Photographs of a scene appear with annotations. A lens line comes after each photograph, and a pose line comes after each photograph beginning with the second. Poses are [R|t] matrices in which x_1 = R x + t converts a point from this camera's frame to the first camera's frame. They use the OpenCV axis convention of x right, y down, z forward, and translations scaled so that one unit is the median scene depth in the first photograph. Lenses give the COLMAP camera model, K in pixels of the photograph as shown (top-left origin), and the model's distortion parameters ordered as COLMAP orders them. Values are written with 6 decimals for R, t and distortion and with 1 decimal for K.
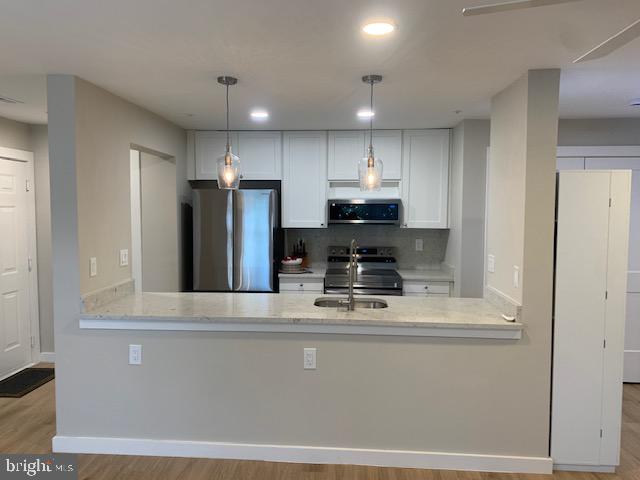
lens RADIAL K [[488.4, 0, 320.4], [0, 488.4, 236.4], [0, 0, 1]] dist [0.021296, -0.009872]
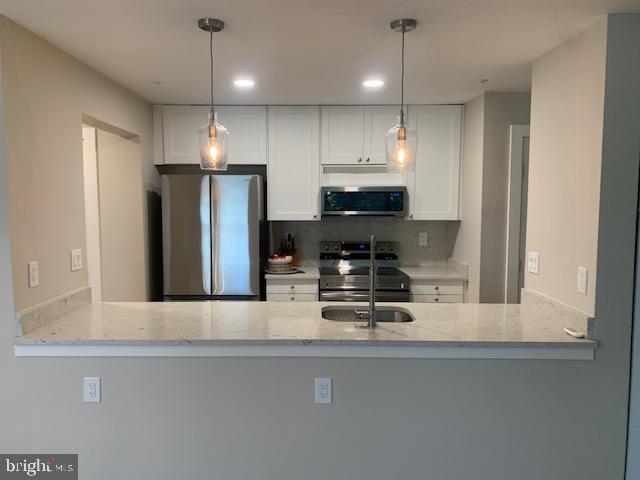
lens RADIAL K [[491.5, 0, 314.7], [0, 491.5, 236.7], [0, 0, 1]] dist [0.005903, 0.000894]
pose [[0.998377, -0.007683, 0.056421, -0.047760], [0.006711, 0.999826, 0.017397, -0.003635], [-0.056545, -0.016990, 0.998255, 0.144597]]
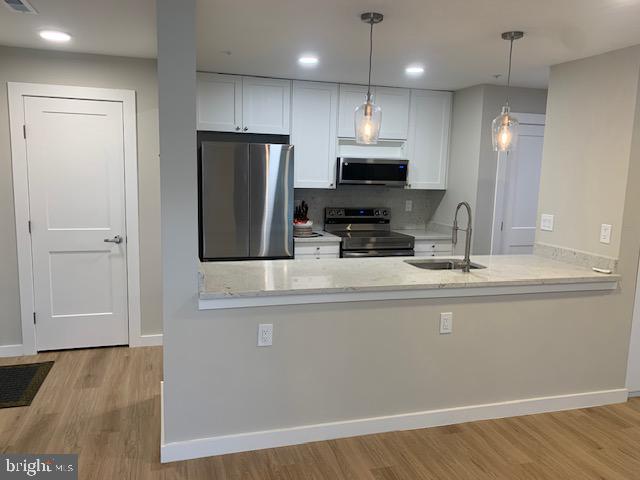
lens RADIAL K [[491.5, 0, 314.7], [0, 491.5, 236.7], [0, 0, 1]] dist [0.005903, 0.000894]
pose [[0.938325, -0.026706, 0.344722, -0.376025], [-0.000895, 0.996822, 0.079659, 0.000830], [-0.345754, -0.075055, 0.935319, 0.117159]]
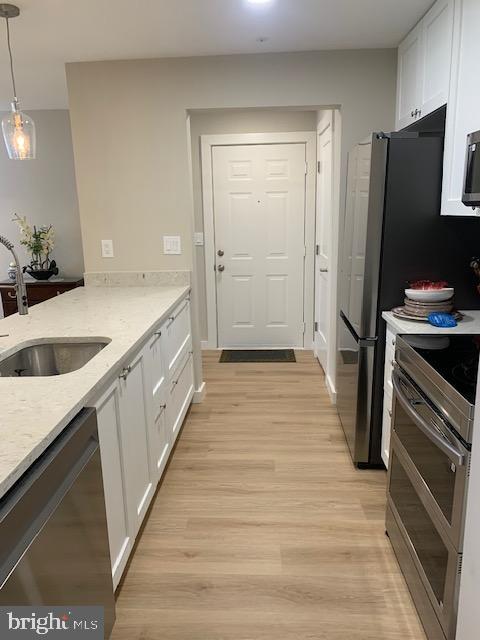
lens RADIAL K [[491.5, 0, 240.0], [0, 491.5, 320.0], [0, 0, 1]] dist [0.005903, 0.000894]
pose [[0.014506, 0.218528, -0.975723, 0.411250], [-0.037655, 0.975253, 0.217863, -0.019262], [0.999185, 0.033581, 0.022375, 0.853606]]
